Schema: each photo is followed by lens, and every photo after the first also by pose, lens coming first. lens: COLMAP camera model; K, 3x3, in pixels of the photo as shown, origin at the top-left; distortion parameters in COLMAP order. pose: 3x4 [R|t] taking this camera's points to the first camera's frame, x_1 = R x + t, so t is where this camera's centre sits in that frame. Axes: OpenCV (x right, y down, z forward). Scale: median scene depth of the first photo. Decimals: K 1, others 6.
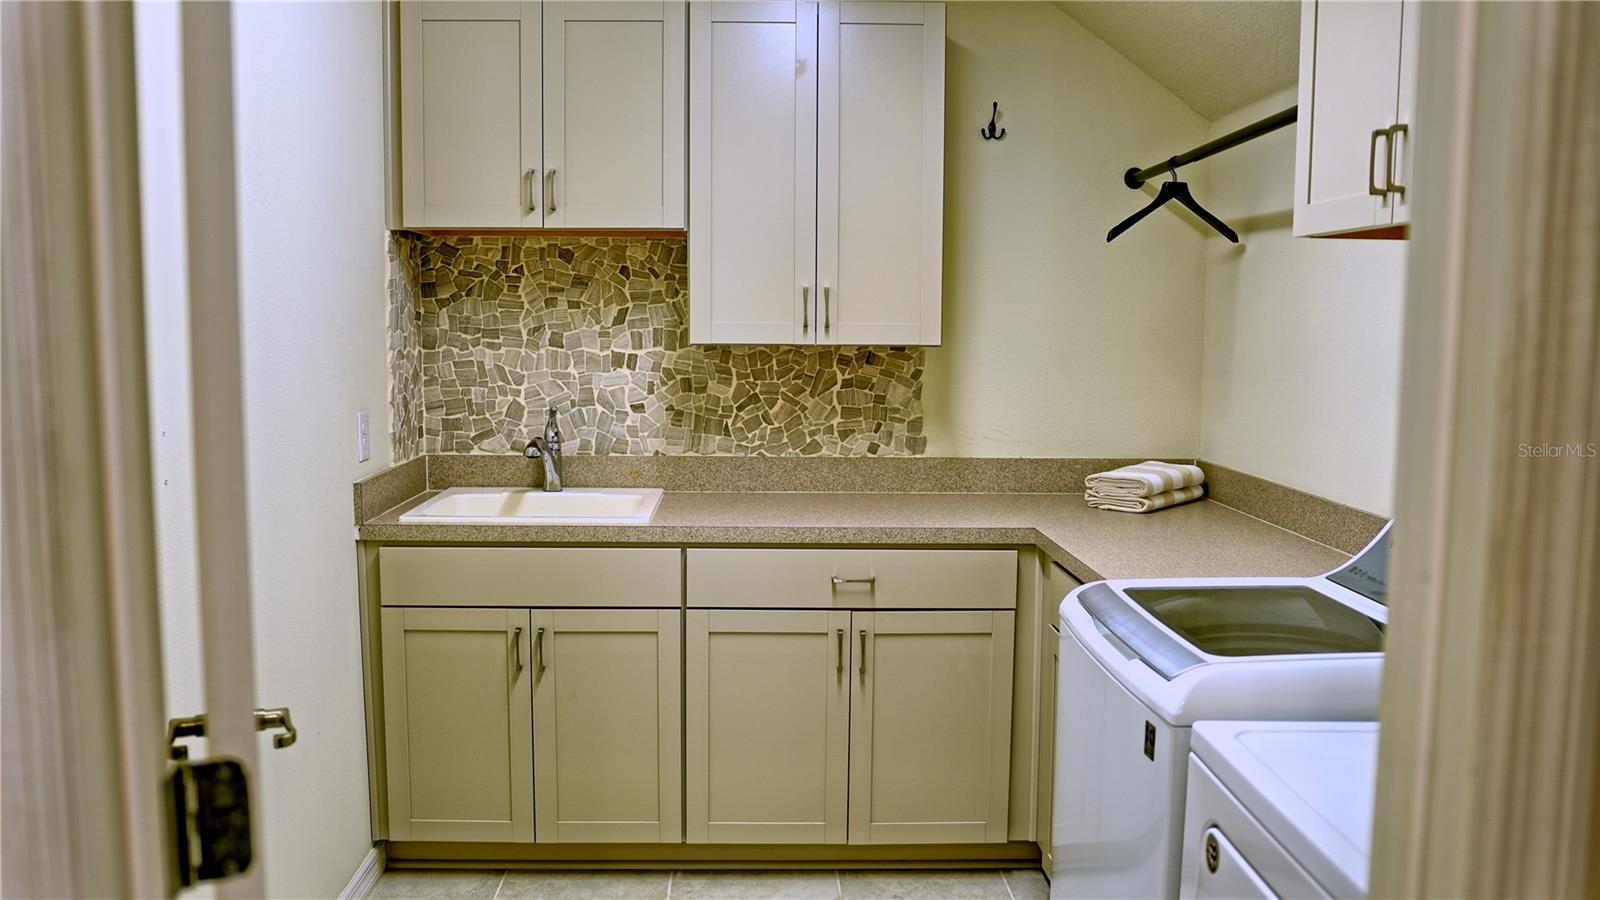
lens RADIAL K [[1281.3, 0, 772.6], [0, 1281.3, 458.8], [0, 0, 1]] dist [-0.098943, 0.110862]
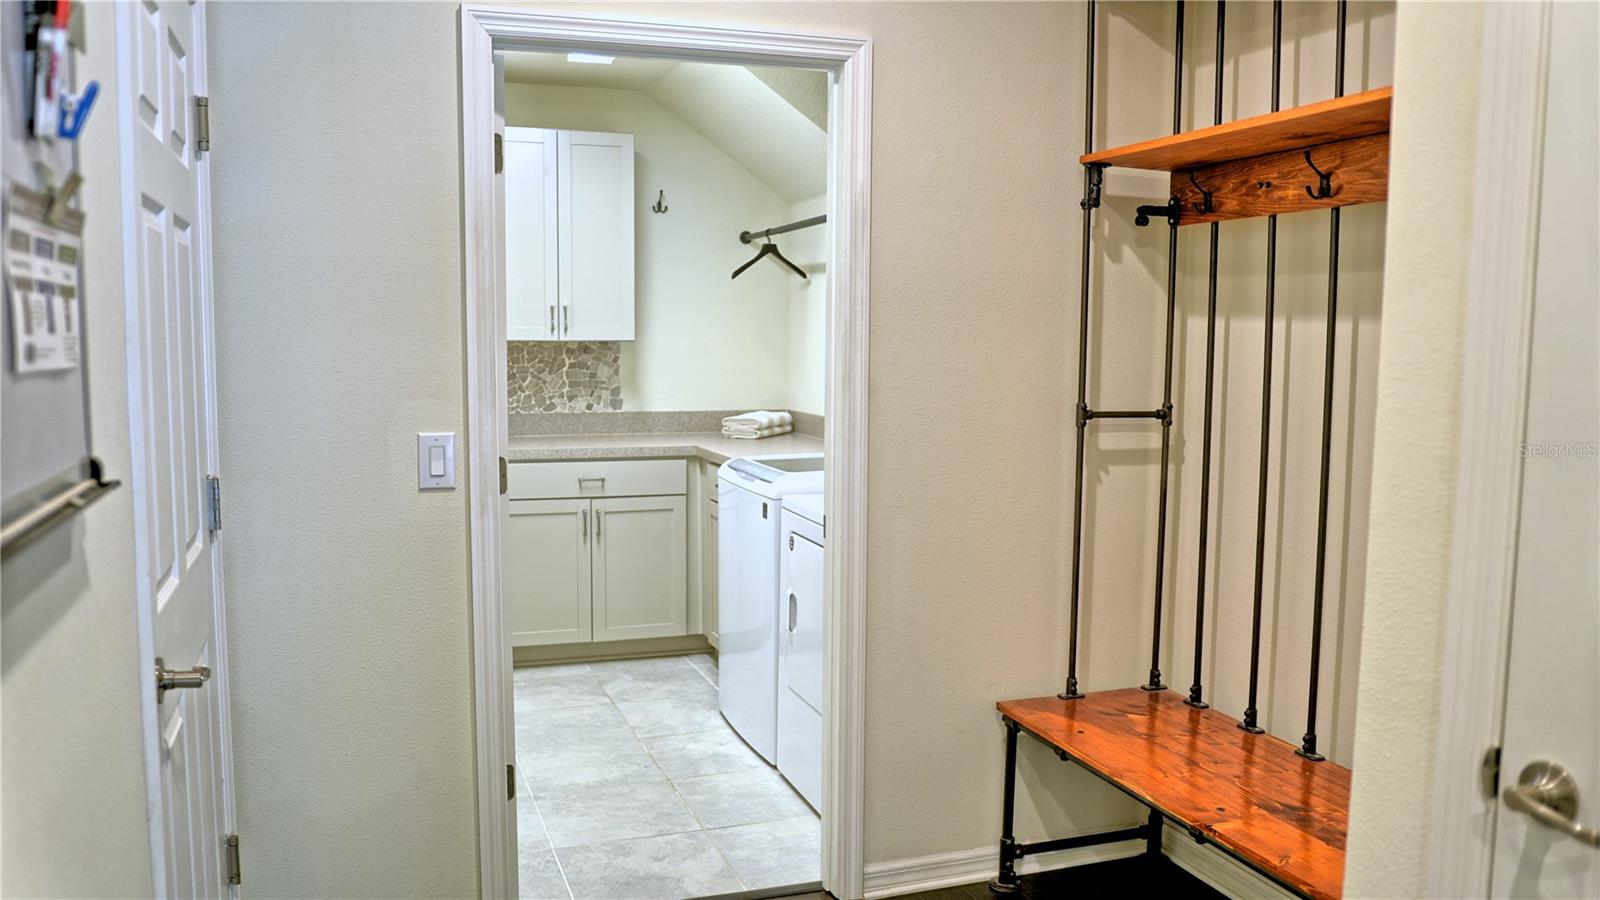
lens RADIAL K [[1281.3, 0, 772.6], [0, 1281.3, 458.8], [0, 0, 1]] dist [-0.098943, 0.110862]
pose [[0.954995, -0.031229, 0.294972, -0.182467], [0.032339, 0.999476, 0.001116, 0.065114], [-0.294853, 0.008473, 0.955505, -0.601712]]
